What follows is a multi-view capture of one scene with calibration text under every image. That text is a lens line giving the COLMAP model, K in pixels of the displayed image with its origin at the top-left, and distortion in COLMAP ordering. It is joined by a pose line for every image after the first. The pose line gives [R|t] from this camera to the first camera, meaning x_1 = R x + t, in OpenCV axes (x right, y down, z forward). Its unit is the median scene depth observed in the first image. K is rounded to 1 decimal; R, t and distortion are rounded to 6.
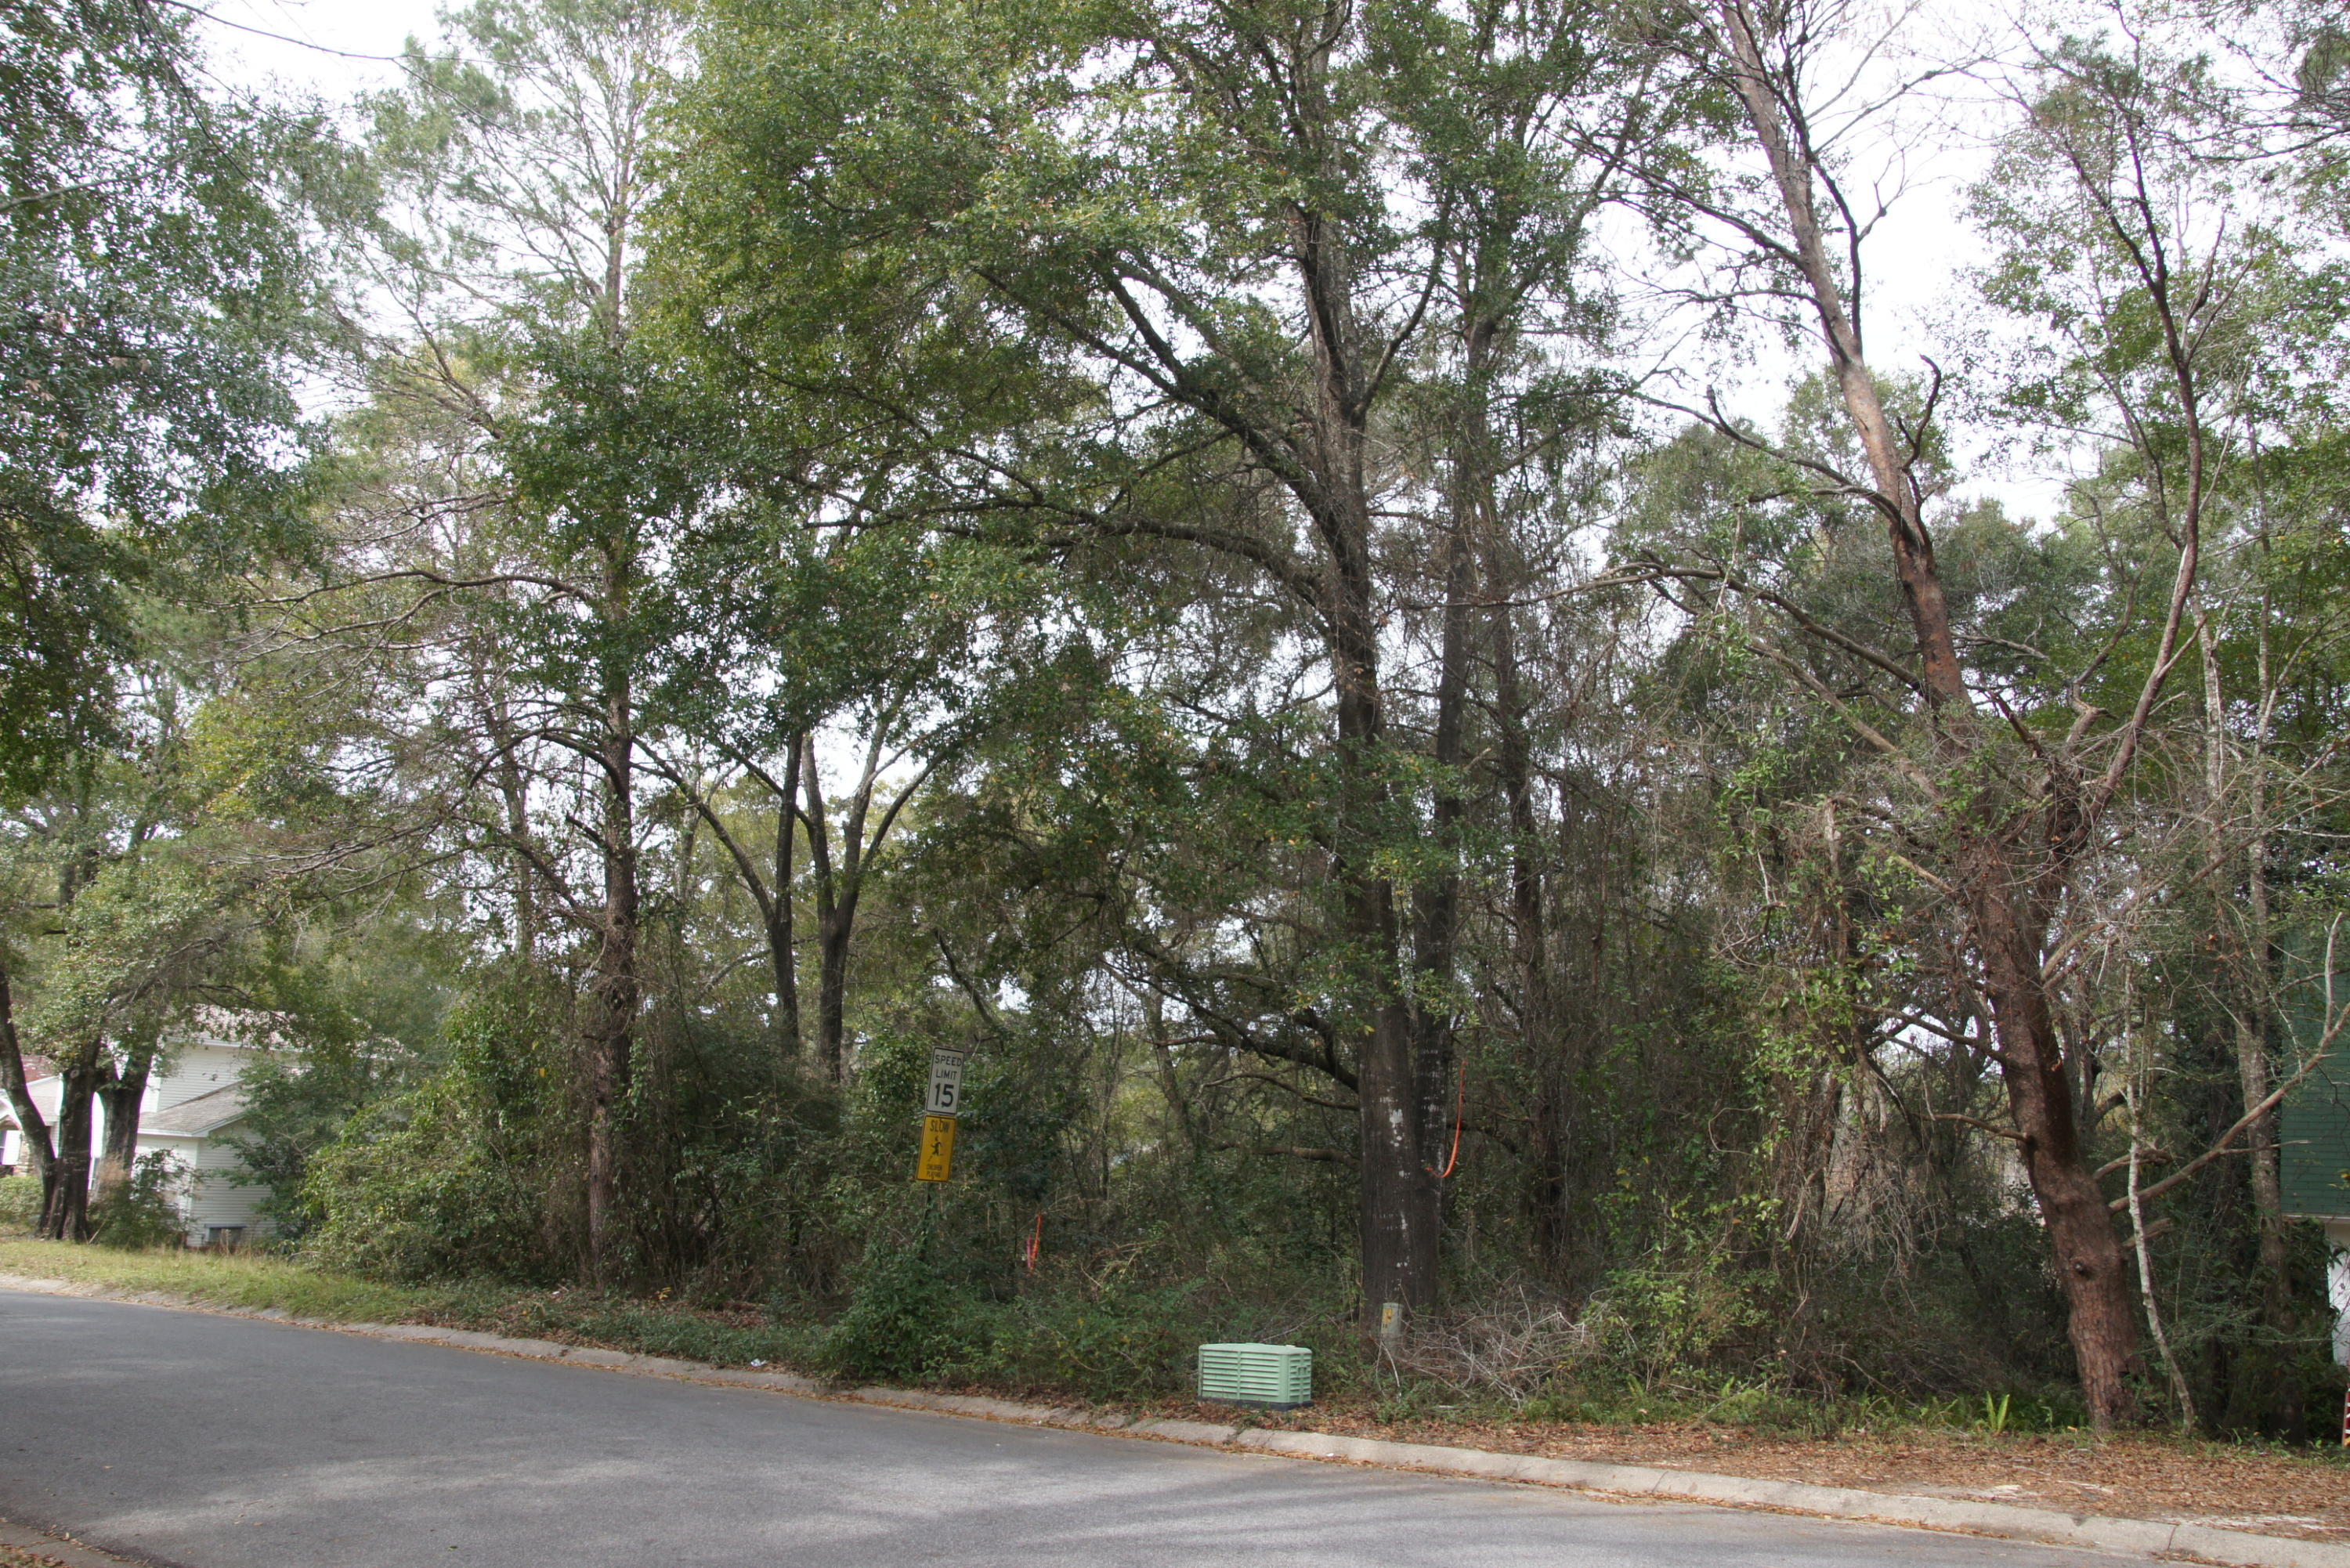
lens RADIAL K [[1860.2, 0, 1180.3], [0, 1860.2, 778.4], [0, 0, 1]] dist [-0.172348, 0.136892]
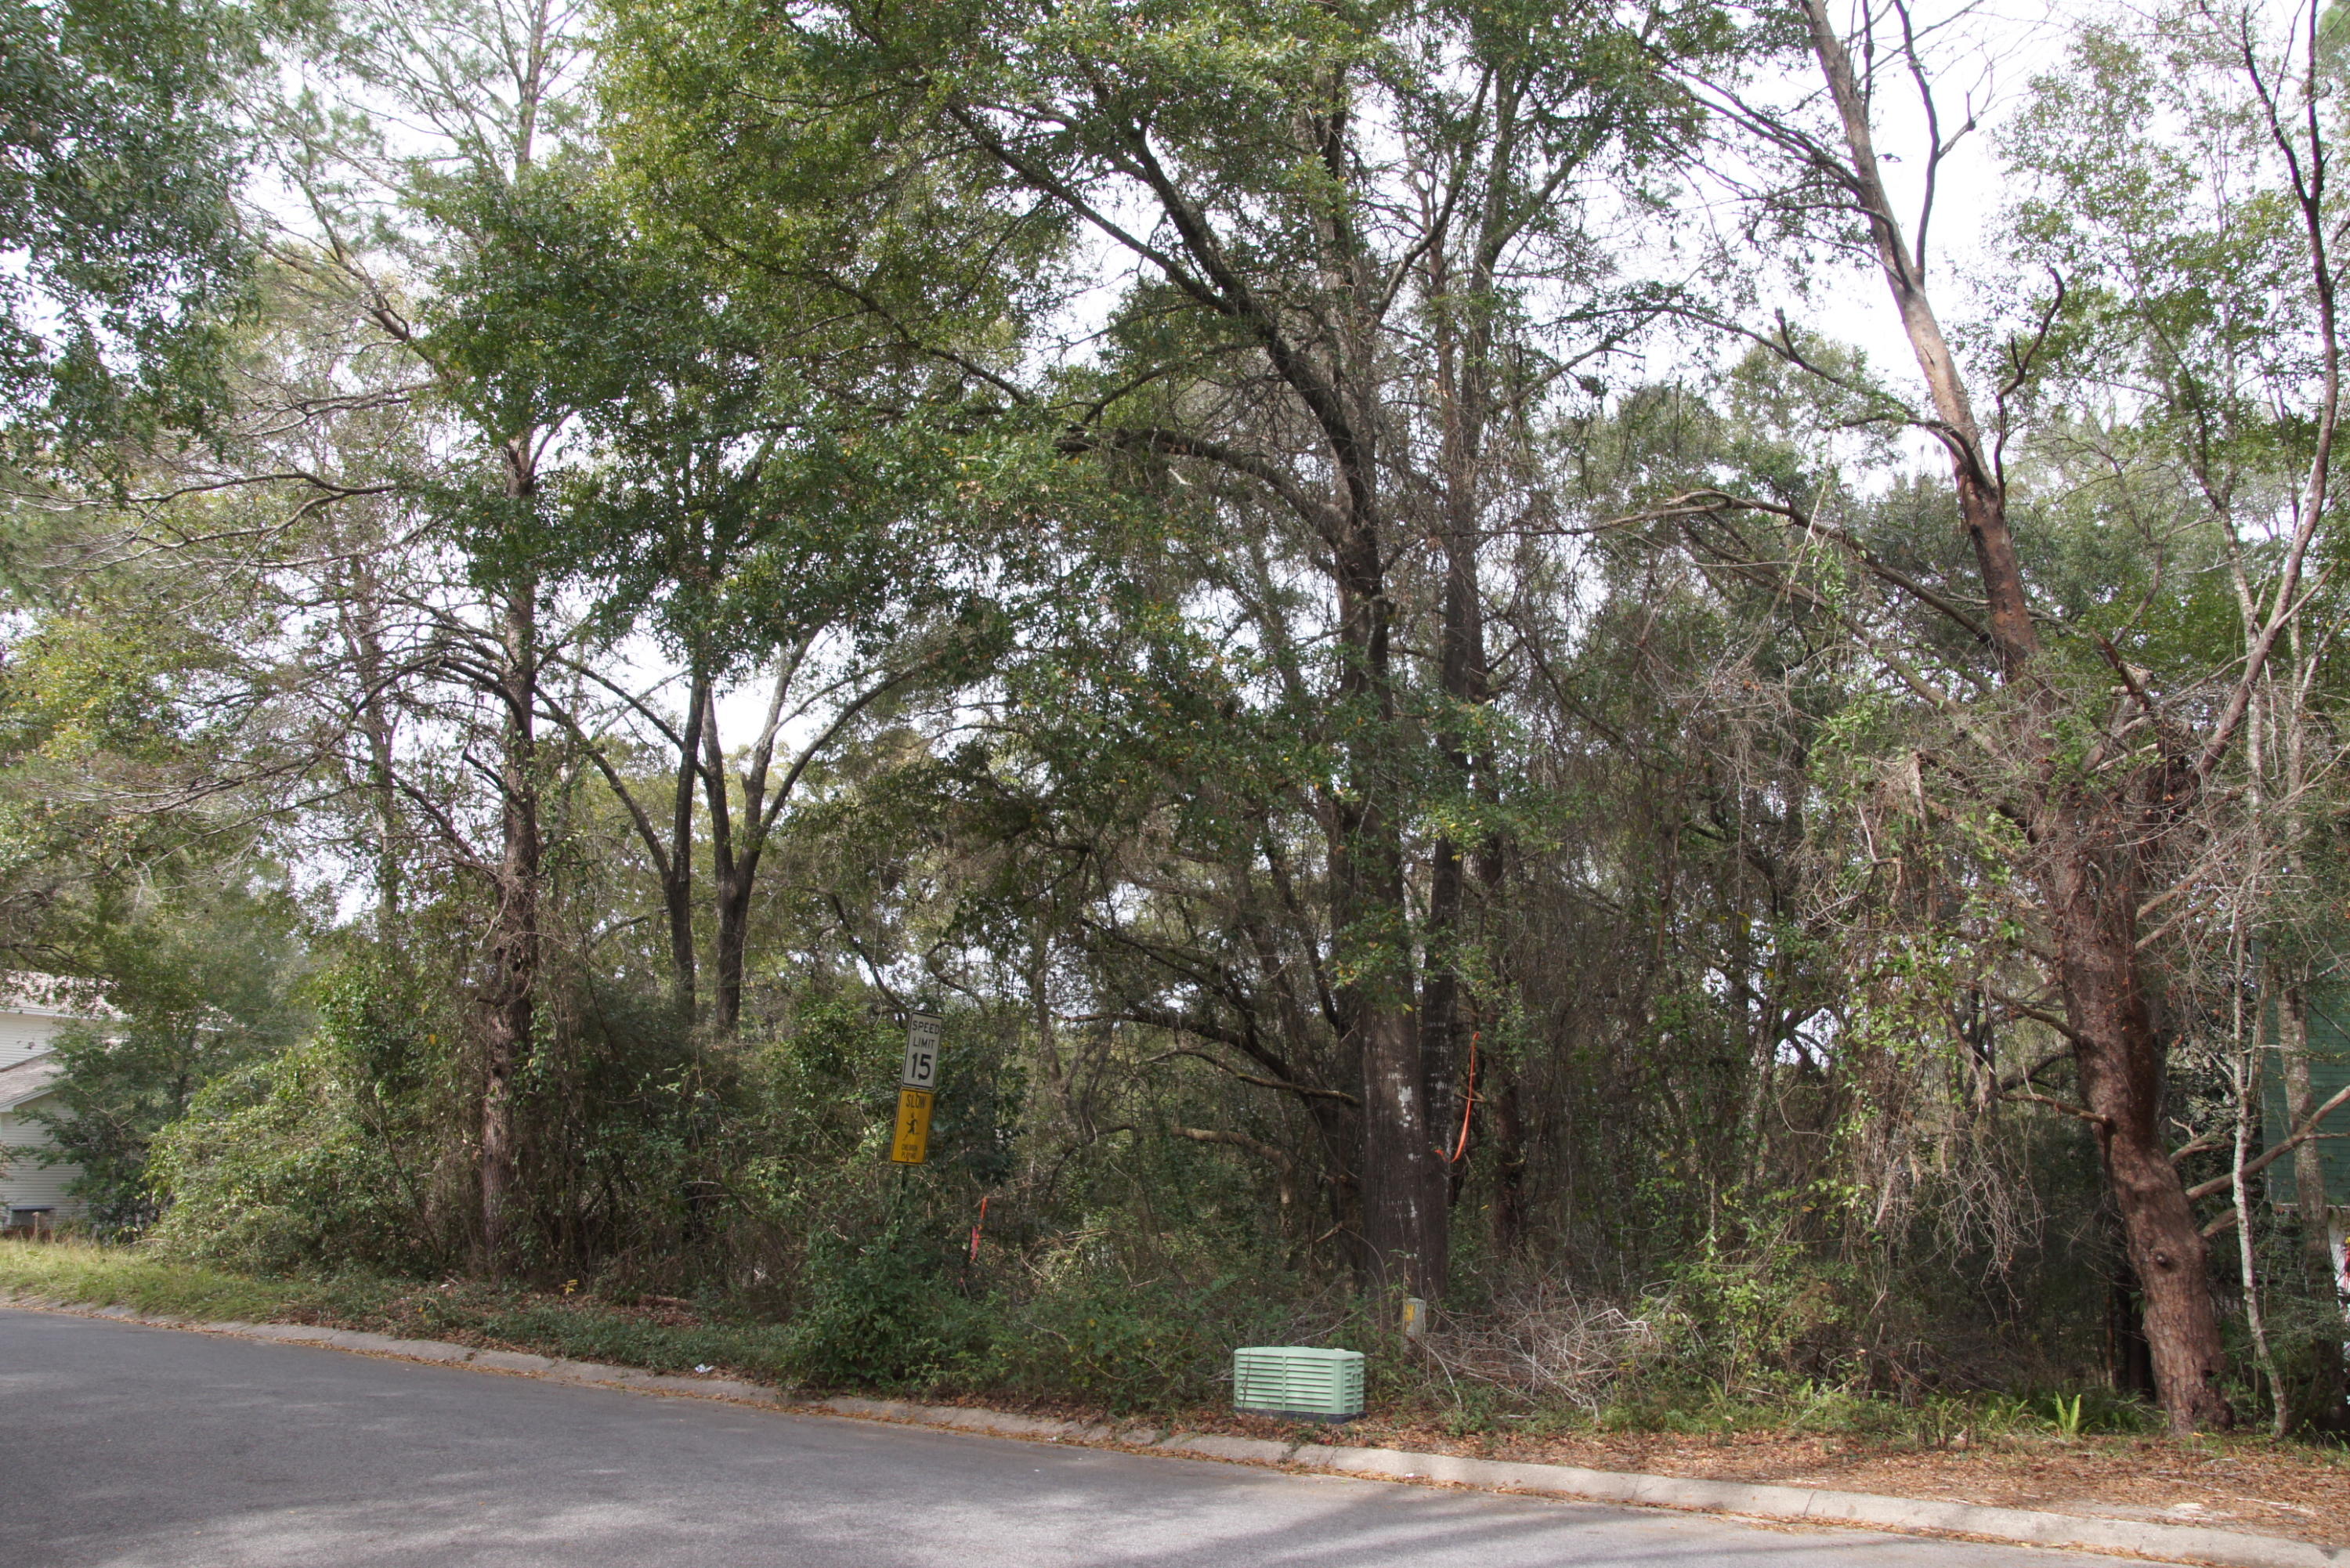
lens RADIAL K [[1860.2, 0, 1180.3], [0, 1860.2, 778.4], [0, 0, 1]] dist [-0.172348, 0.136892]
pose [[0.995741, 0.021806, 0.089574, -0.086446], [-0.022571, 0.999717, 0.007542, 0.023559], [-0.089384, -0.009531, 0.995952, 0.105662]]
